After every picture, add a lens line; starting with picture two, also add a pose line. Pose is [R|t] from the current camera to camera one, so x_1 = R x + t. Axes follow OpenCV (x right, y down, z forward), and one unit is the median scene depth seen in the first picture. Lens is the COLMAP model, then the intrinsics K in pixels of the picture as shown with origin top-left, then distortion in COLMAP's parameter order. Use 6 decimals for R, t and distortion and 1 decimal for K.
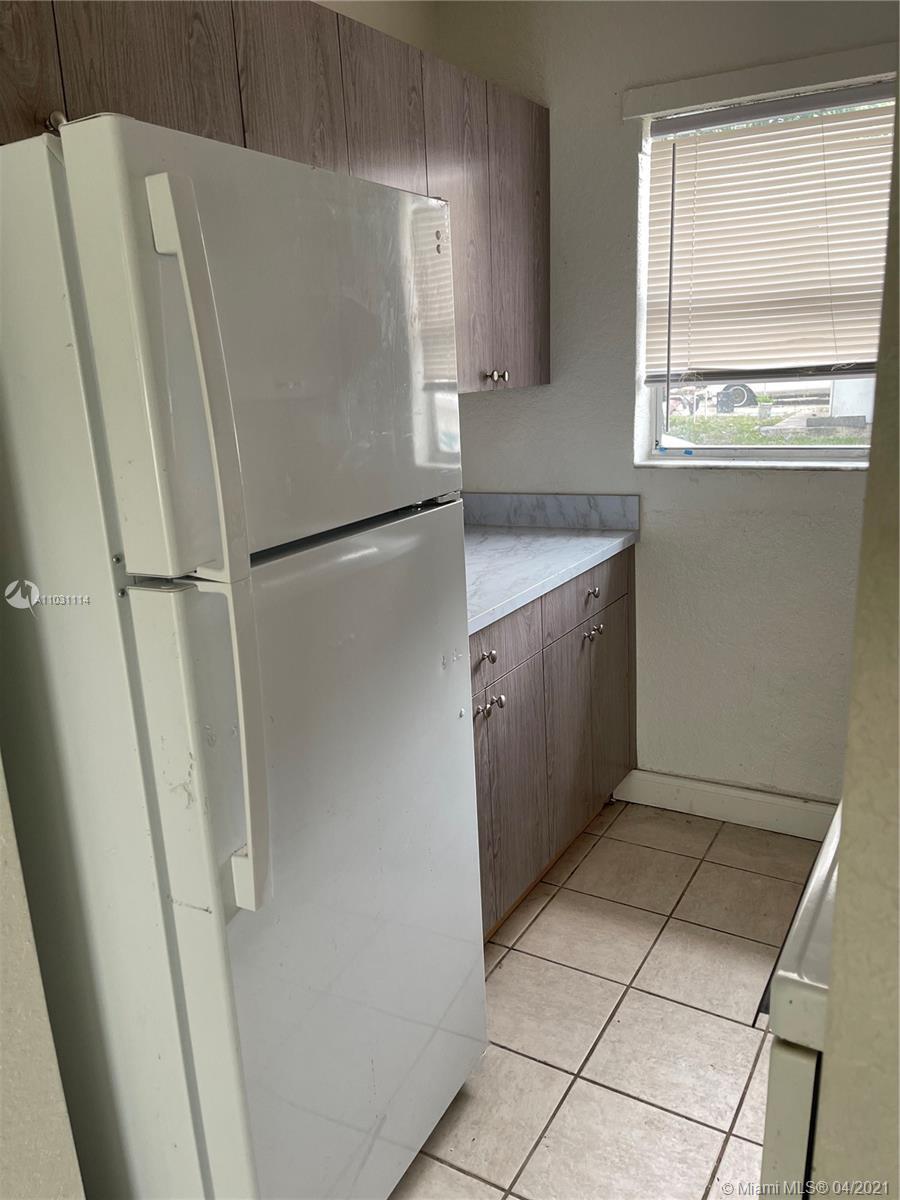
lens RADIAL K [[924.7, 0, 450.0], [0, 924.7, 600.0], [0, 0, 1]] dist [0.007070, 0.000111]
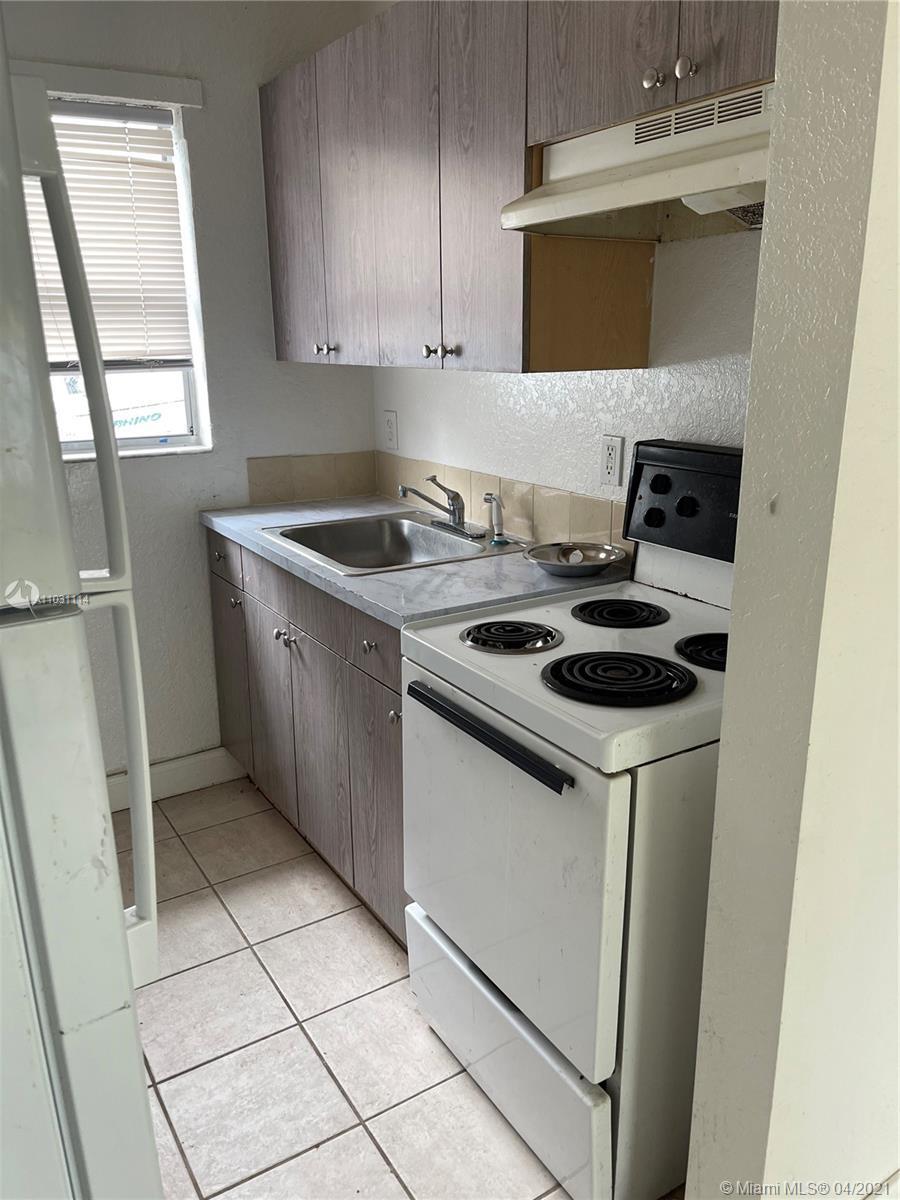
lens RADIAL K [[916.3, 0, 450.0], [0, 916.3, 600.0], [0, 0, 1]] dist [0.037353, -0.000964]
pose [[0.480530, -0.220969, 0.848684, -0.453216], [0.231295, 0.965405, 0.120398, -0.024286], [-0.845928, 0.138441, 0.515015, 0.175680]]
